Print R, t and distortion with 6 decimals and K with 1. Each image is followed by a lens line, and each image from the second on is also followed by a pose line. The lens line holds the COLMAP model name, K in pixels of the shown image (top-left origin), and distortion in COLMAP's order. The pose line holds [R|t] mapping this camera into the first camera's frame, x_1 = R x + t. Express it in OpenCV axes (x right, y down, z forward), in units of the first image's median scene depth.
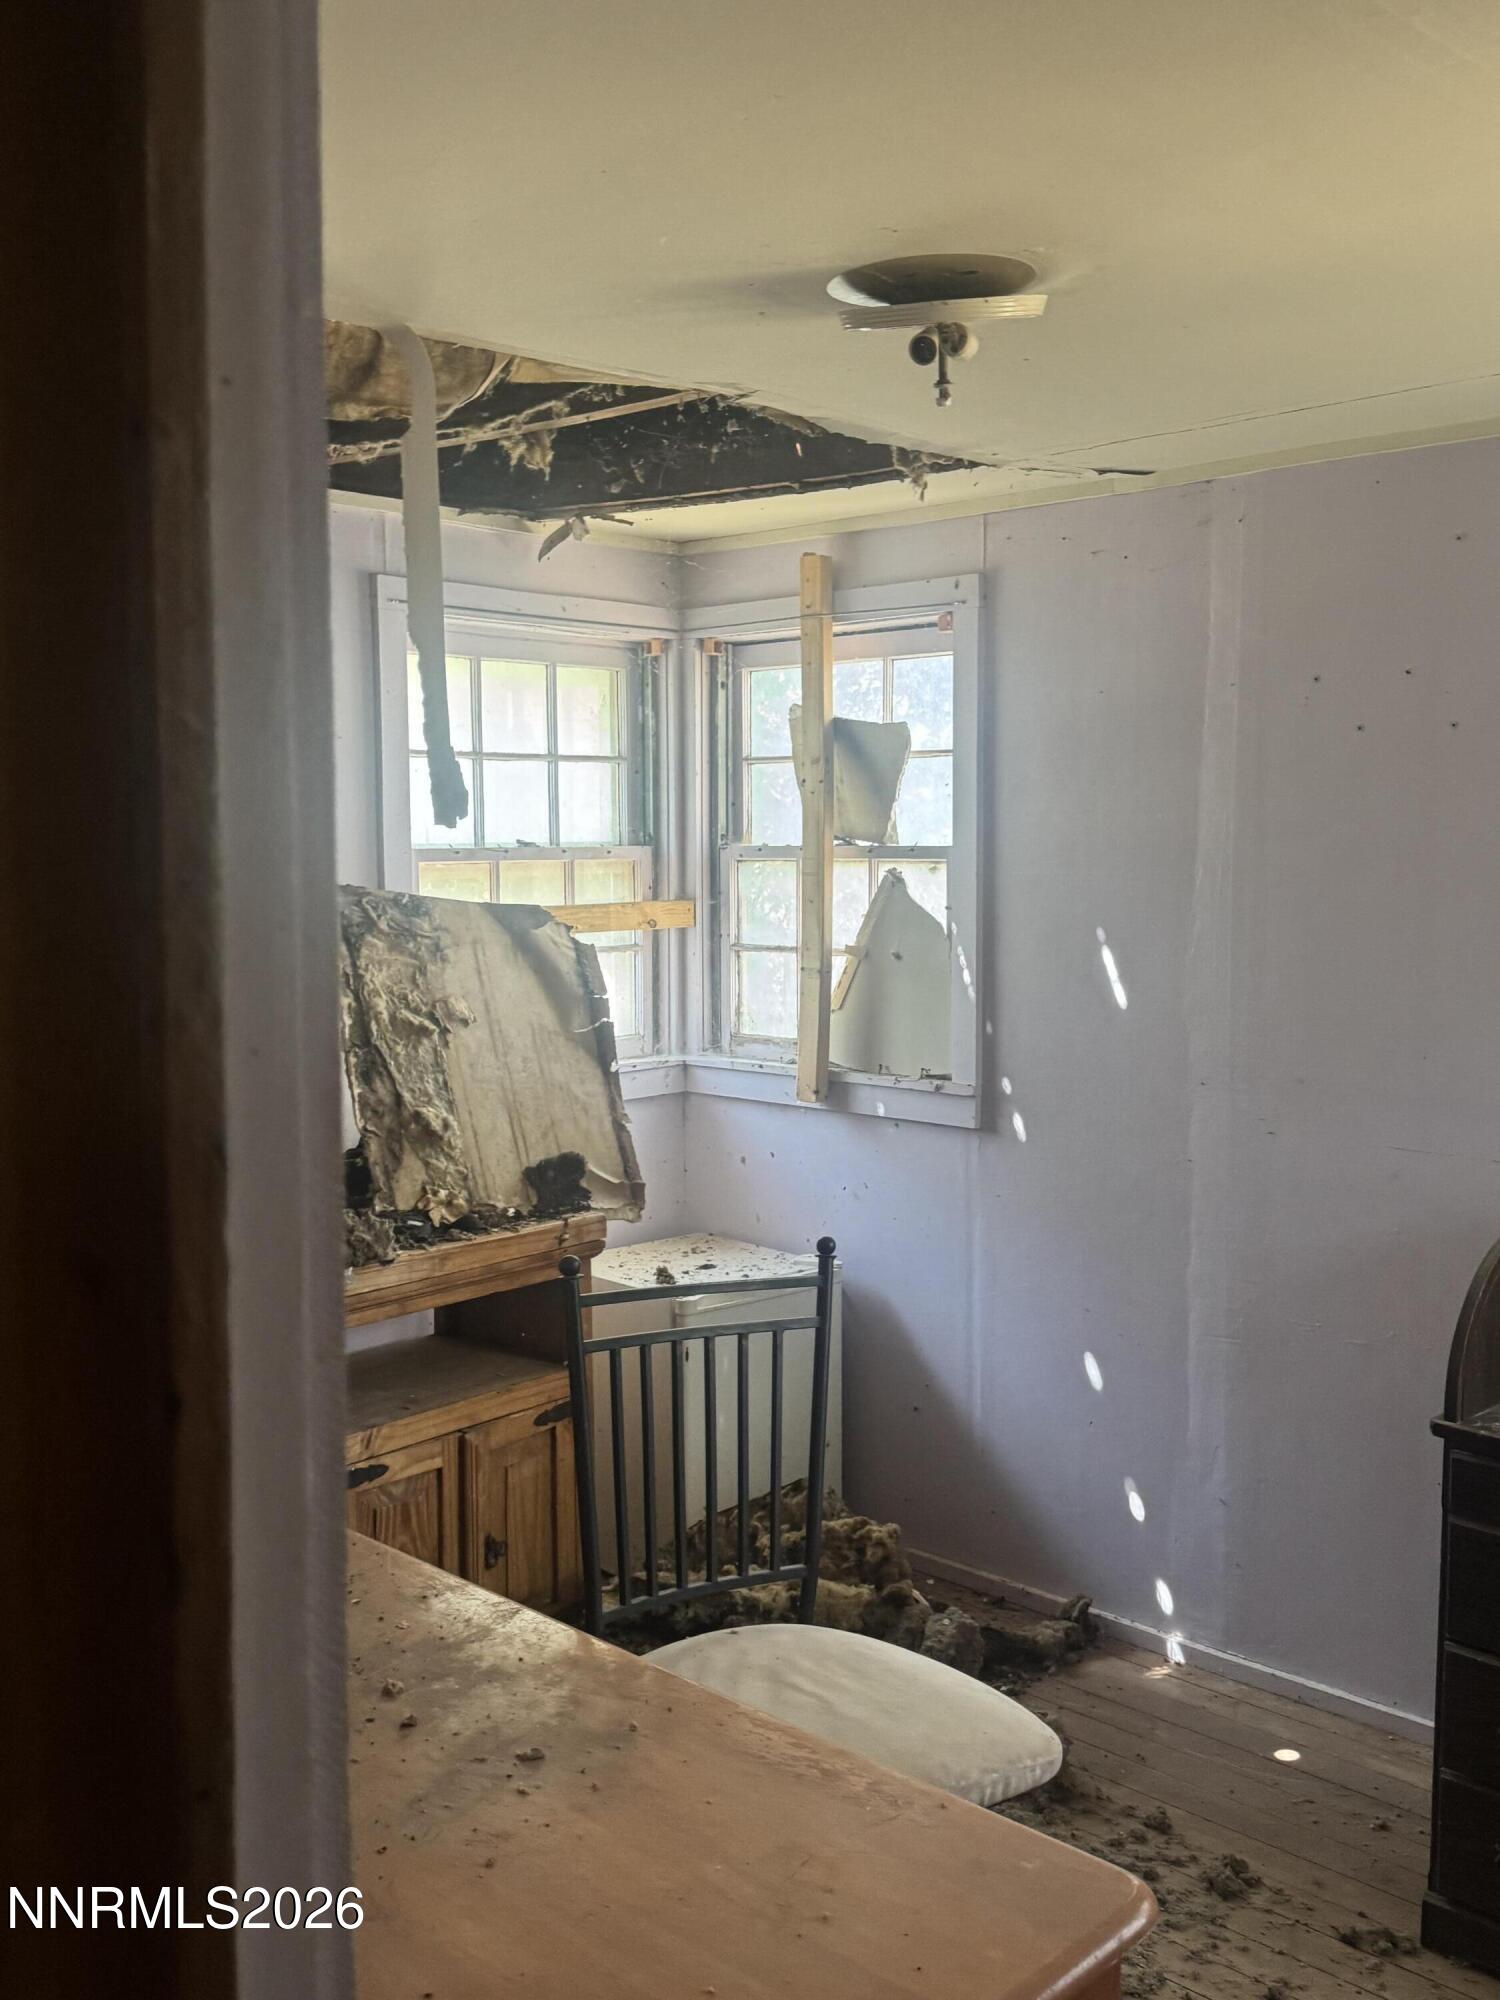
lens RADIAL K [[1939.1, 0, 750.0], [0, 1939.1, 1000.0], [0, 0, 1]] dist [0.107210, -0.175406]
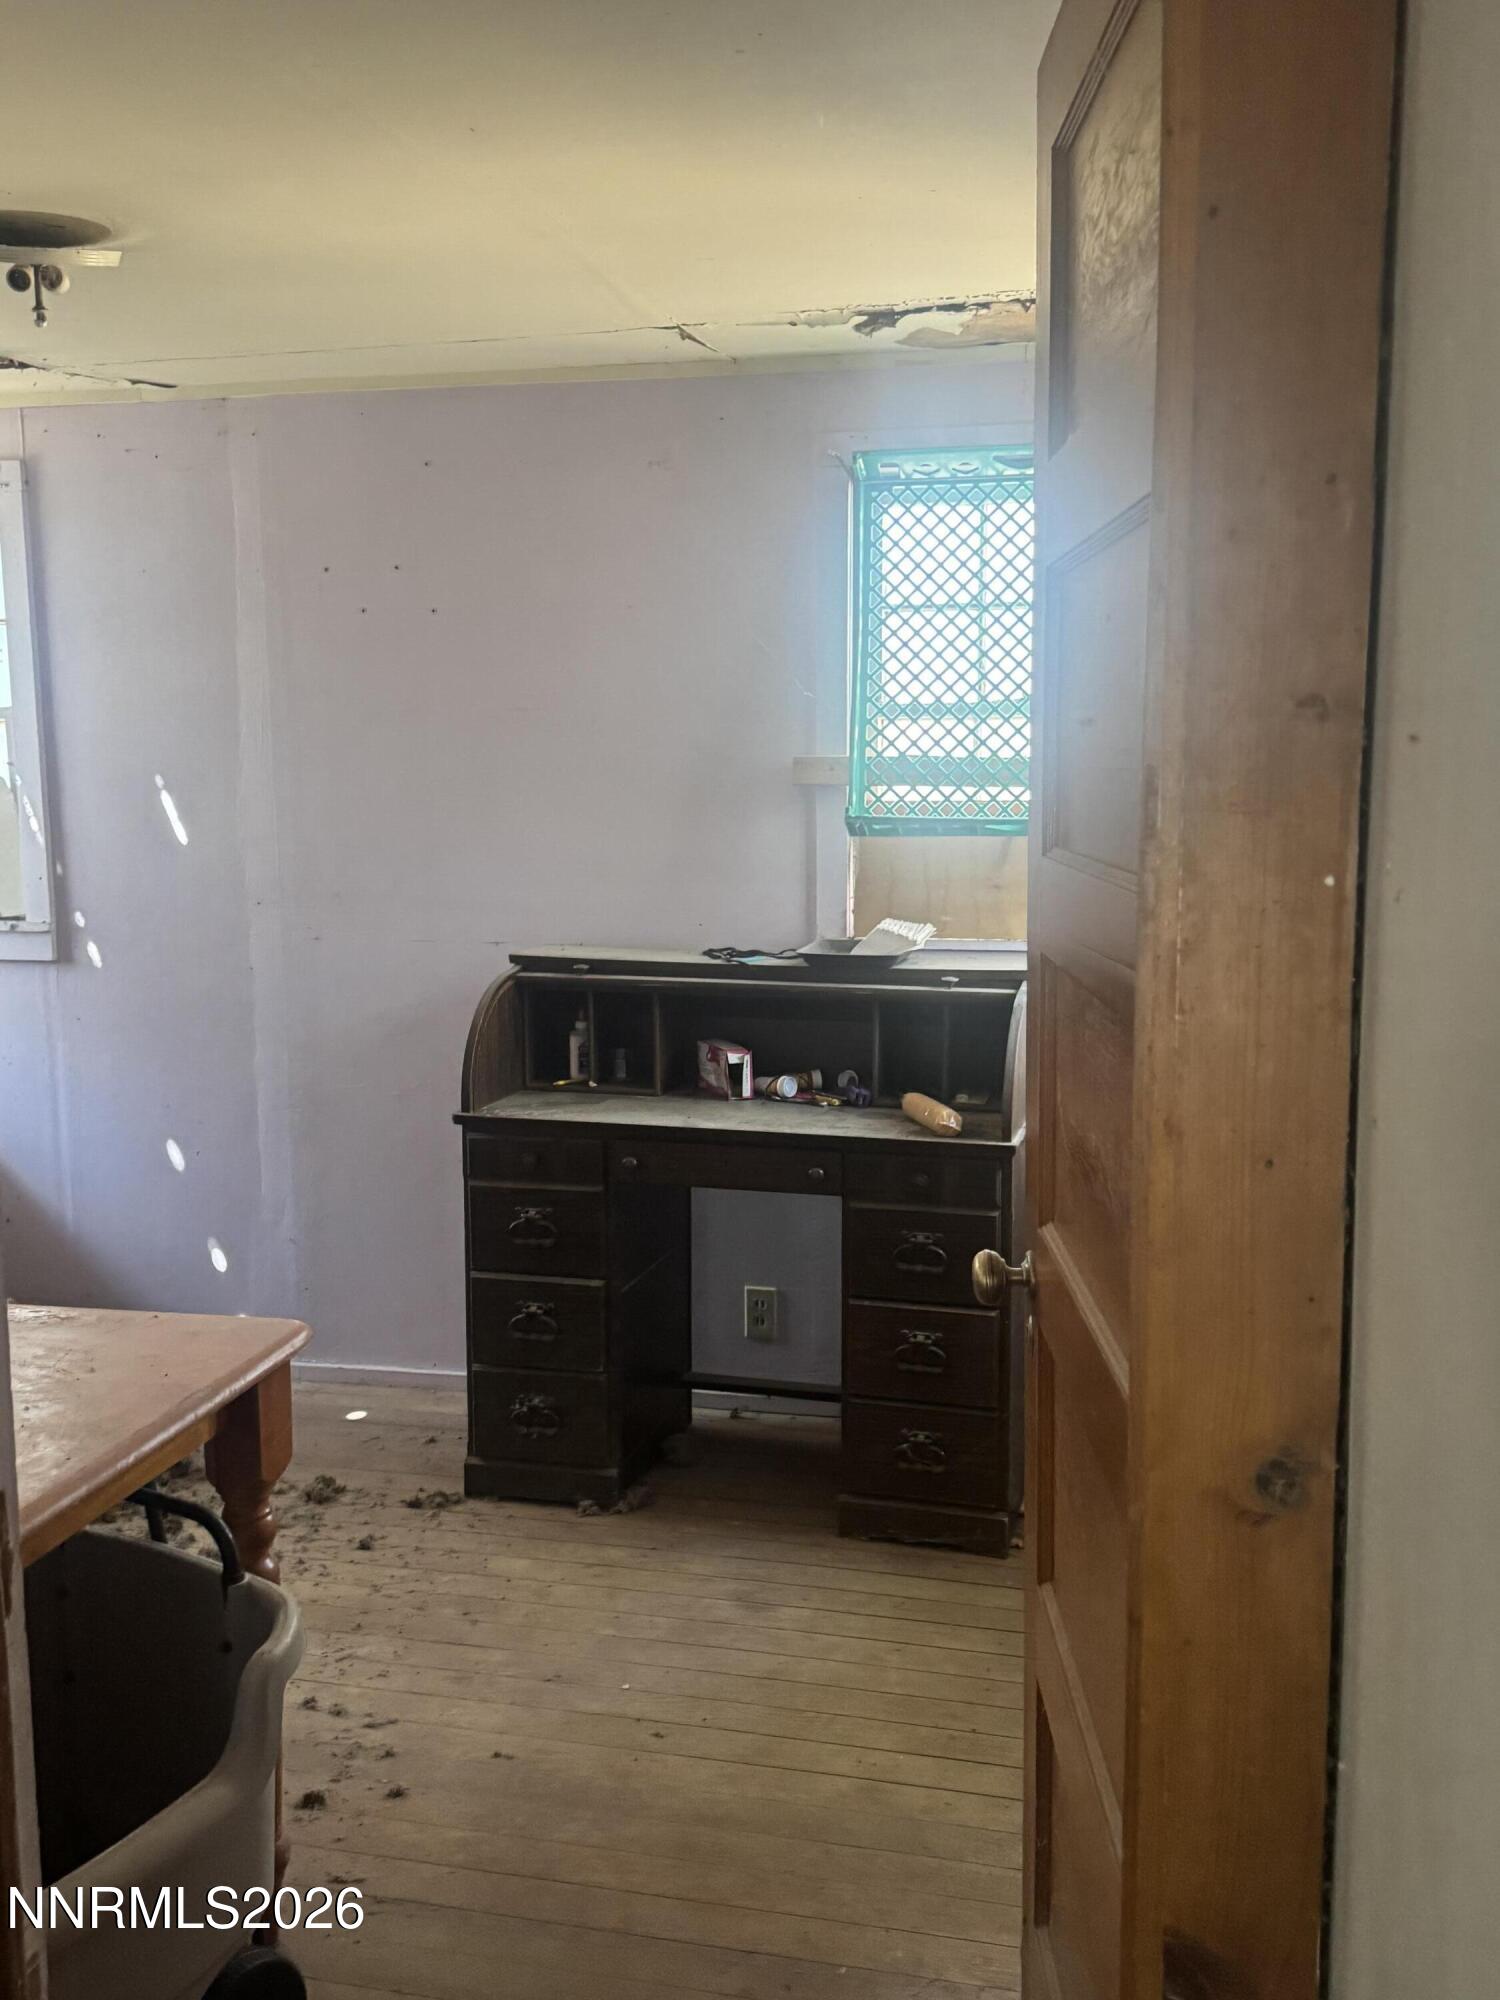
lens RADIAL K [[1863.2, 0, 750.0], [0, 1863.2, 1000.0], [0, 0, 1]] dist [0.199964, -0.391718]
pose [[0.871426, -0.076601, 0.484510, -0.085562], [0.051438, 0.996556, 0.065041, 0.048462], [-0.487823, -0.031756, 0.872365, -0.206227]]
